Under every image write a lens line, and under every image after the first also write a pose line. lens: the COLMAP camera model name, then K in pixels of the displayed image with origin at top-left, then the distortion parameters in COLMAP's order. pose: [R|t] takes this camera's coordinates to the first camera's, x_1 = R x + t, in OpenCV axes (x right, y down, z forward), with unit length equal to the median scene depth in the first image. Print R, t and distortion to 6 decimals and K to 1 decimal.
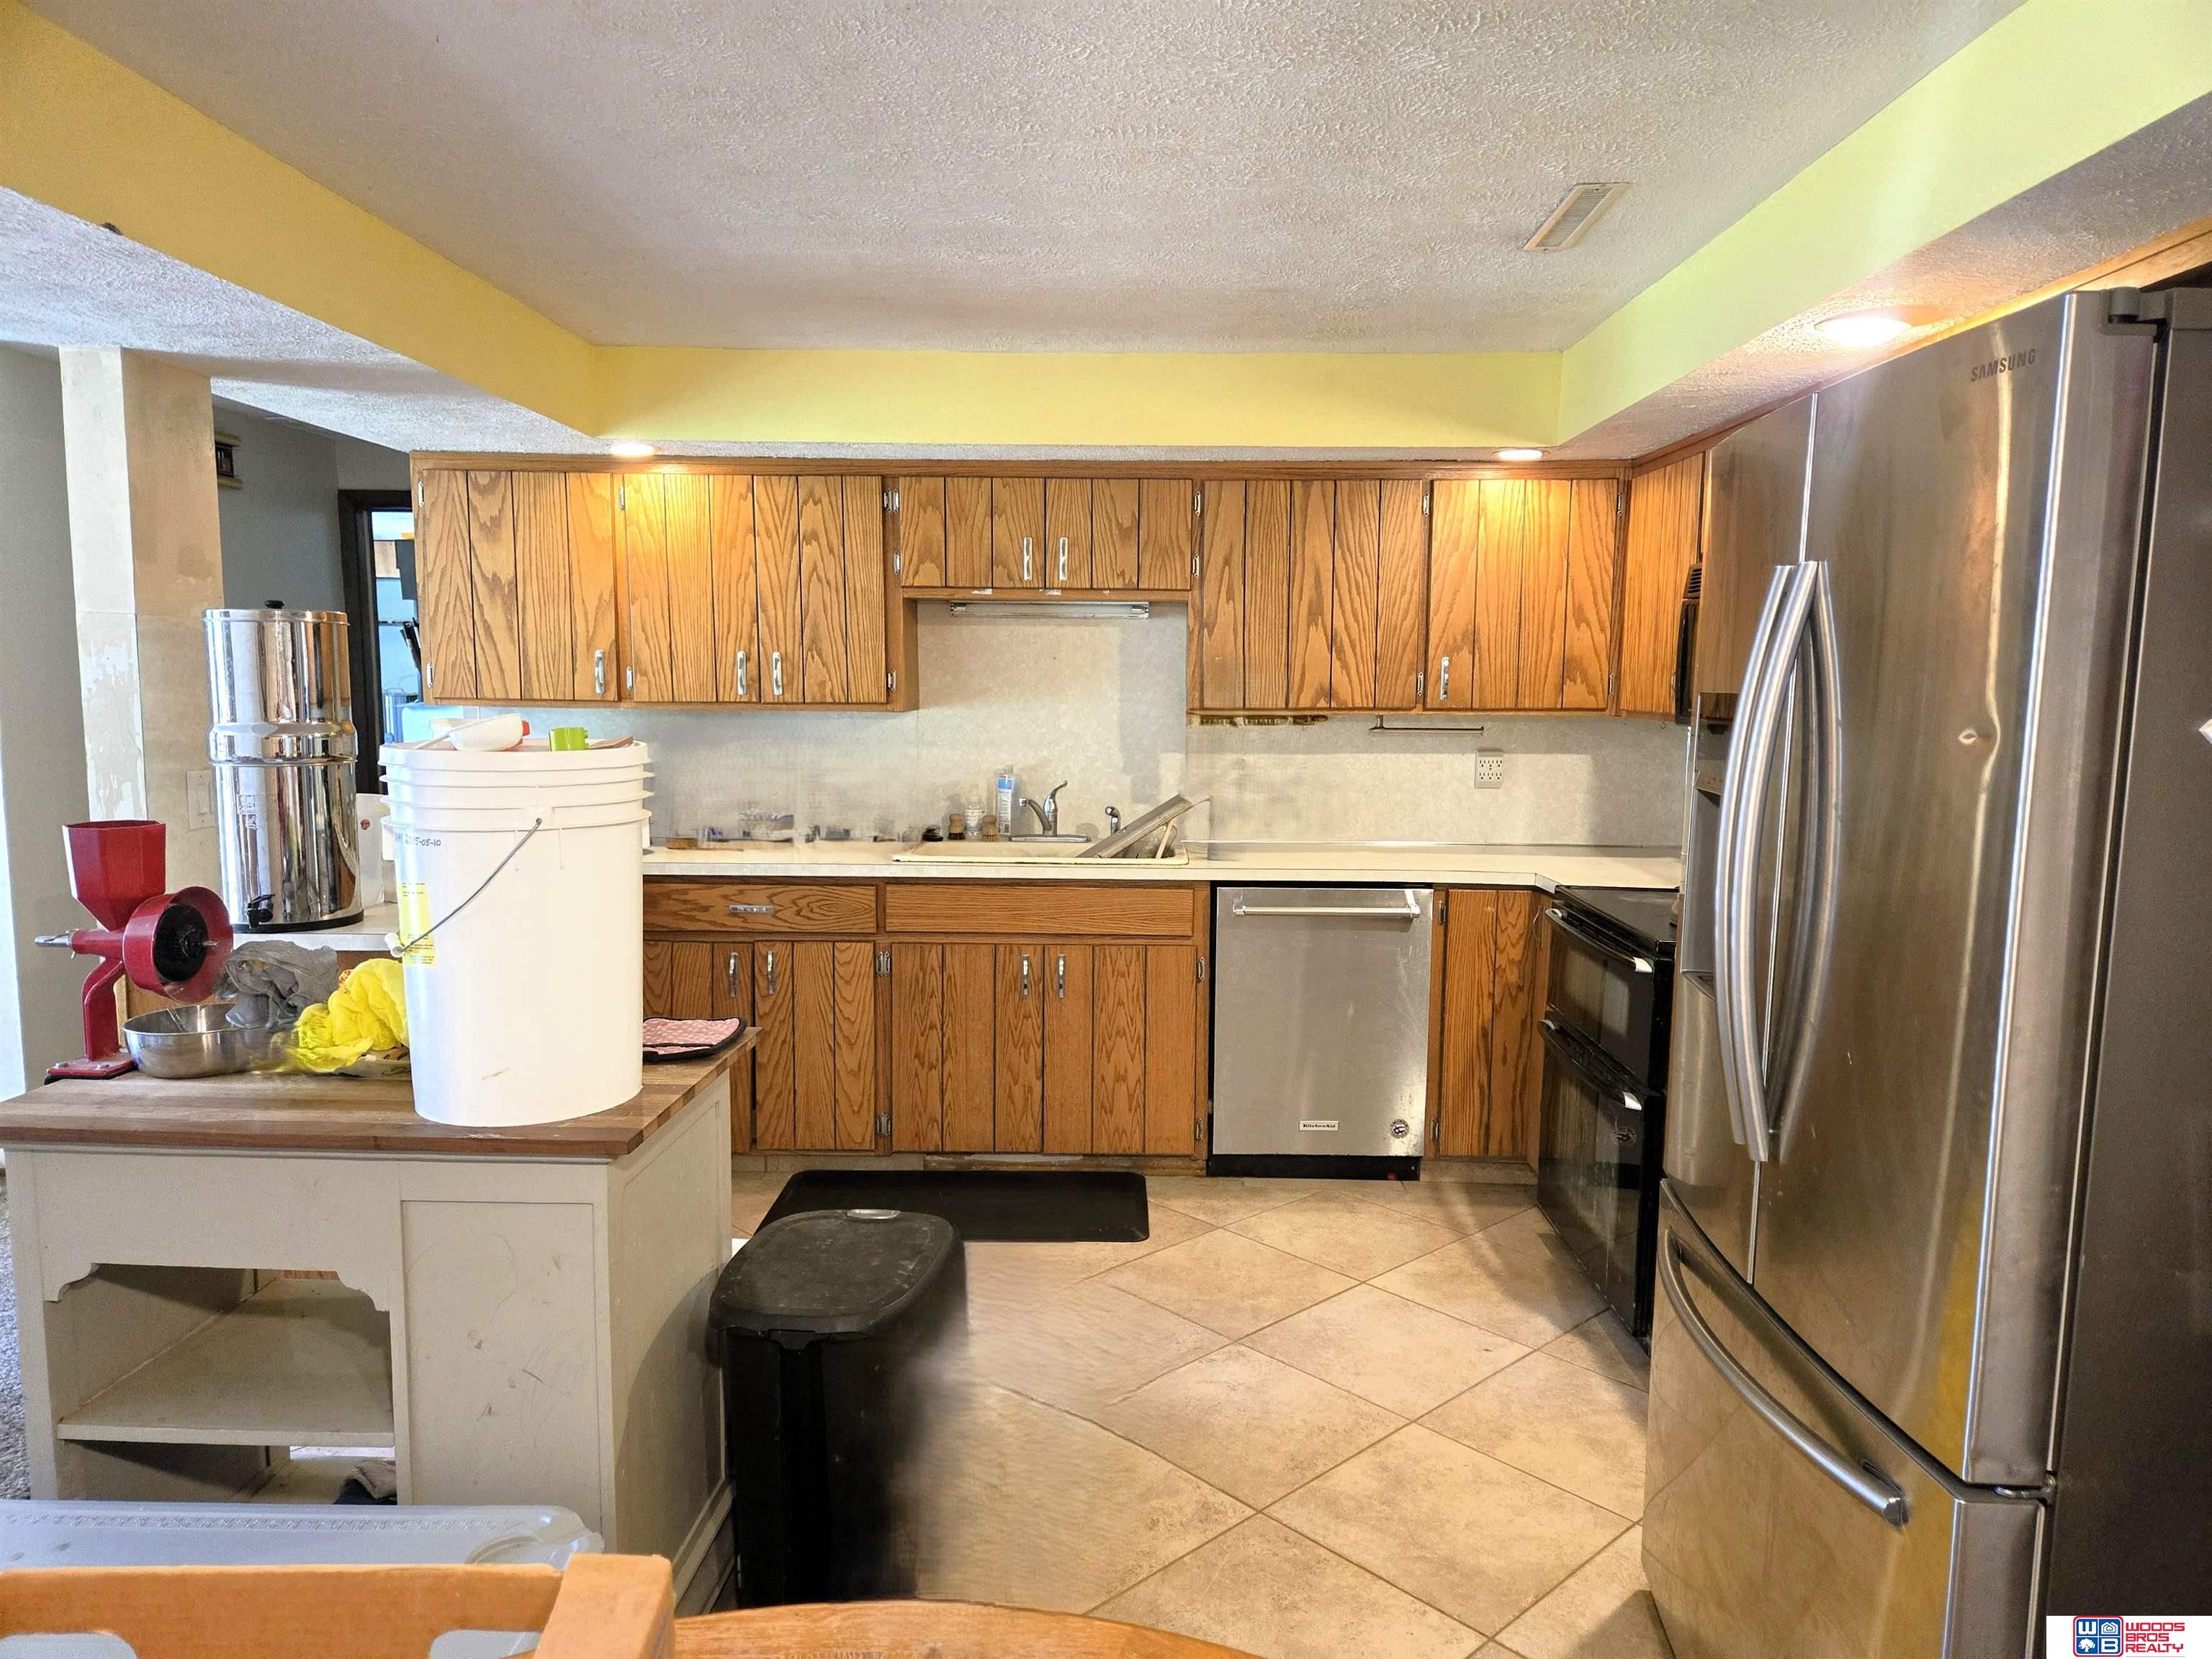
lens RADIAL K [[1460.9, 0, 1106.0], [0, 1460.9, 829.5], [0, 0, 1]] dist [0.047893, -0.000077]
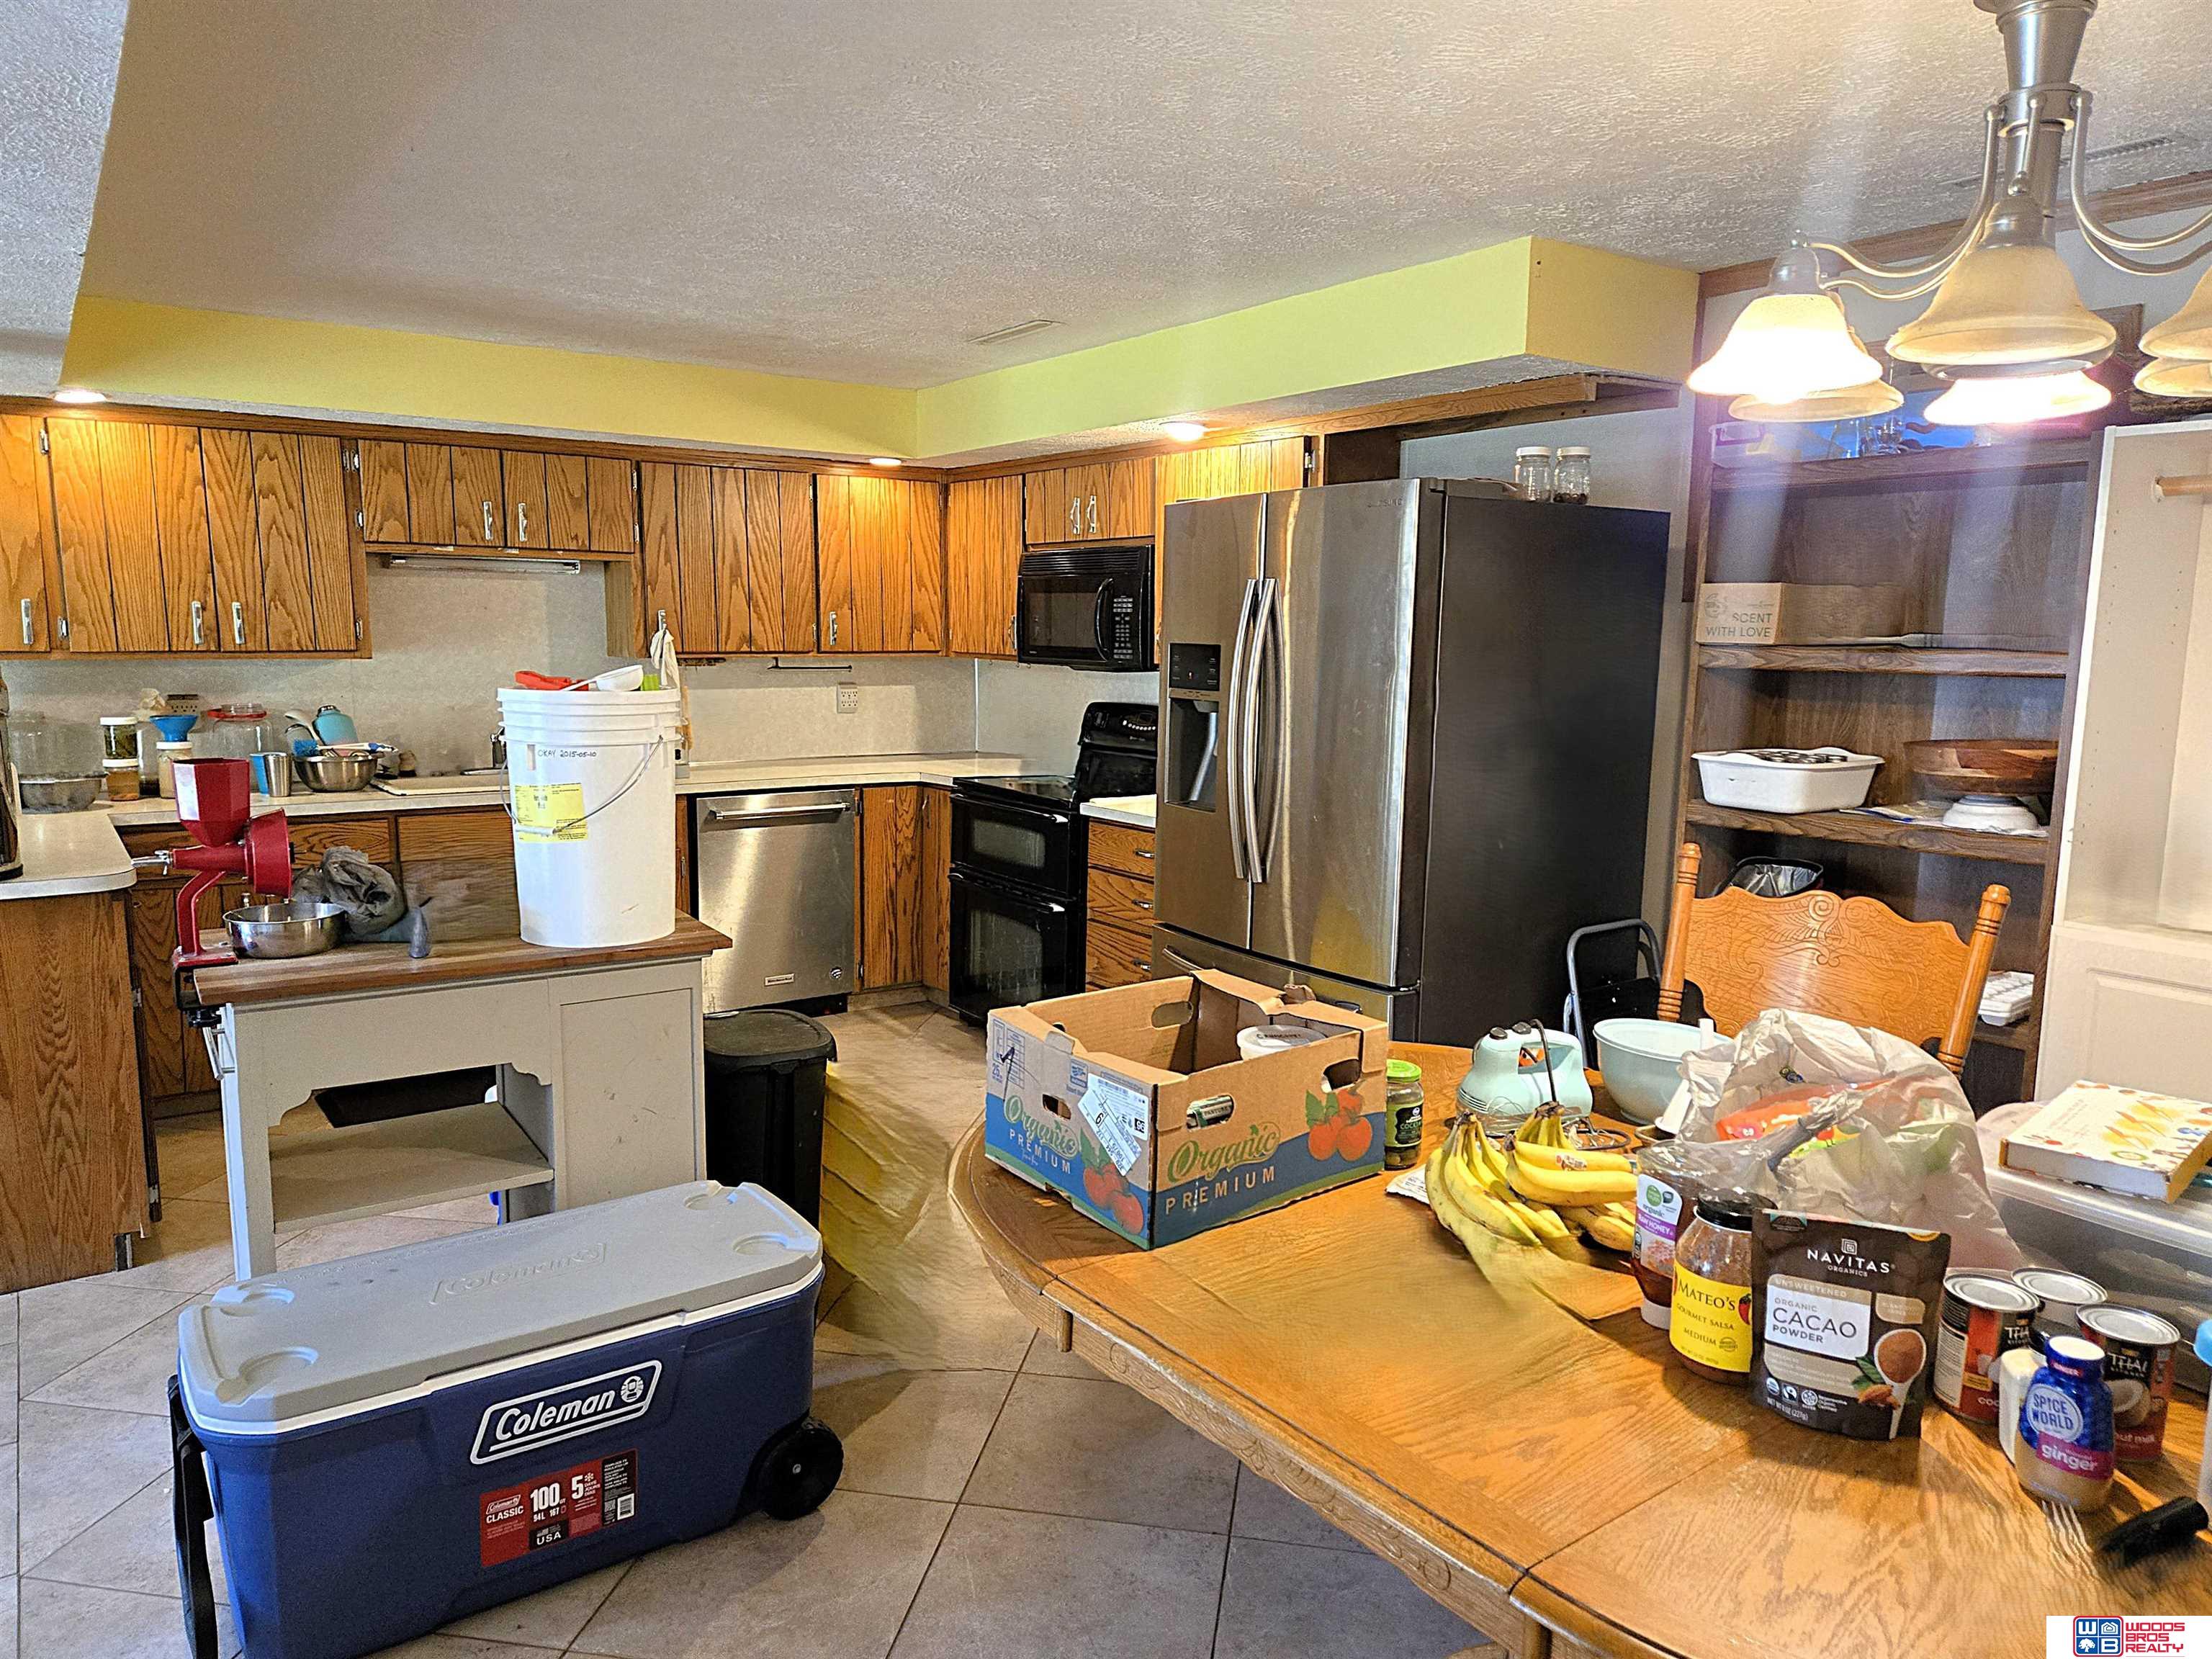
lens RADIAL K [[1482.2, 0, 1106.0], [0, 1482.2, 829.5], [0, 0, 1]] dist [-0.001243, -0.035805]
pose [[0.799698, -0.078746, 0.595216, -0.368608], [0.053979, 0.996777, 0.059349, 0.009472], [-0.597971, -0.015332, 0.801371, -0.196186]]
